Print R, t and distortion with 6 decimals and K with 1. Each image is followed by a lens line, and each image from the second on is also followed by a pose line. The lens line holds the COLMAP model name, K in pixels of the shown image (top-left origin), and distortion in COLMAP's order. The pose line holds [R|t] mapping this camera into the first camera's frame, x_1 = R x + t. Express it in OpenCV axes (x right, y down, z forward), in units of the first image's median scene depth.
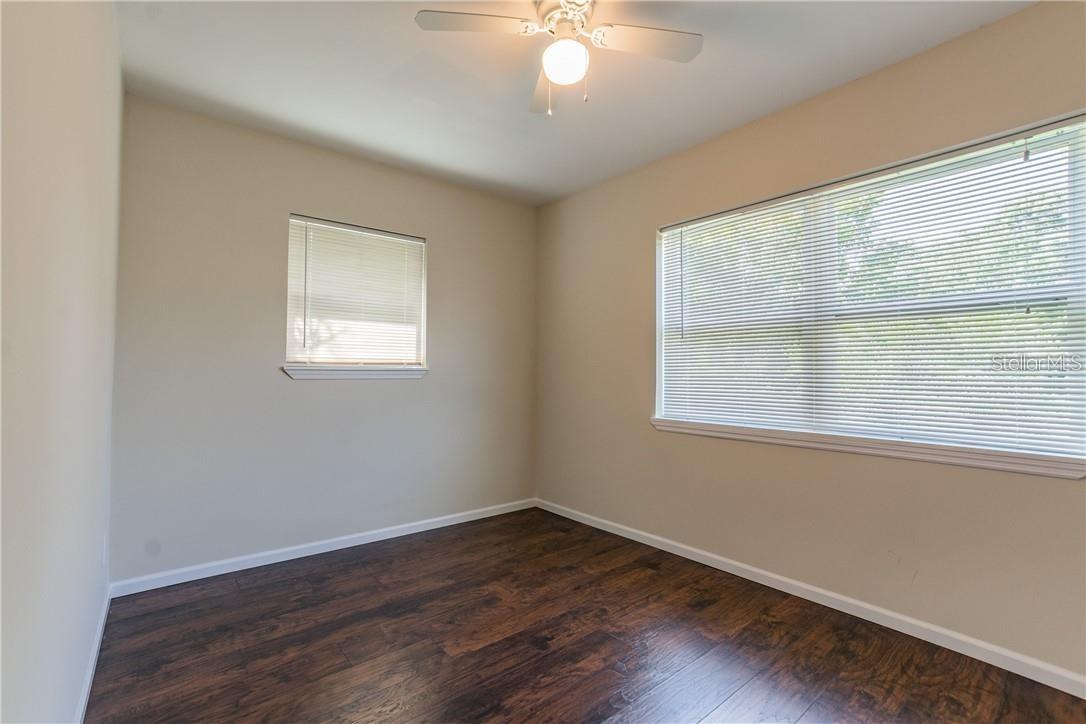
lens RADIAL K [[484.5, 0, 539.3], [0, 484.5, 356.2], [0, 0, 1]] dist [0.003646, 0.001379]
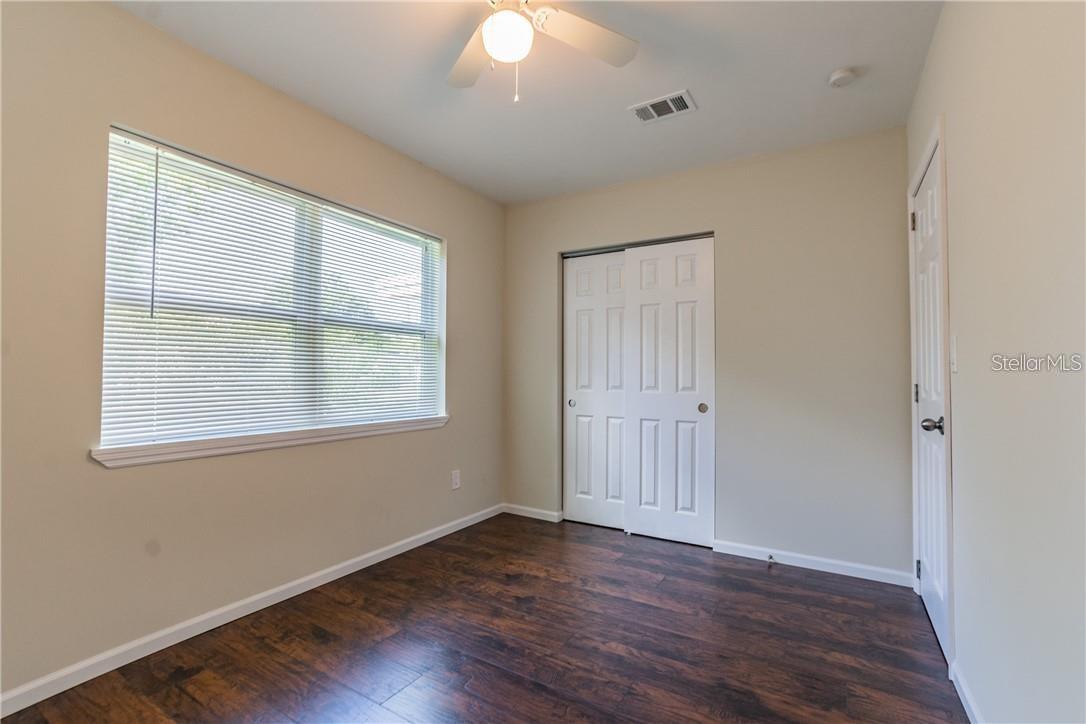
lens RADIAL K [[484.5, 0, 535.4], [0, 484.5, 365.2], [0, 0, 1]] dist [0.003646, 0.001379]
pose [[-0.305362, 0.008398, 0.952199, -0.626161], [-0.036162, 0.999138, -0.020409, 0.025733], [-0.951550, -0.040666, -0.304795, 0.923414]]
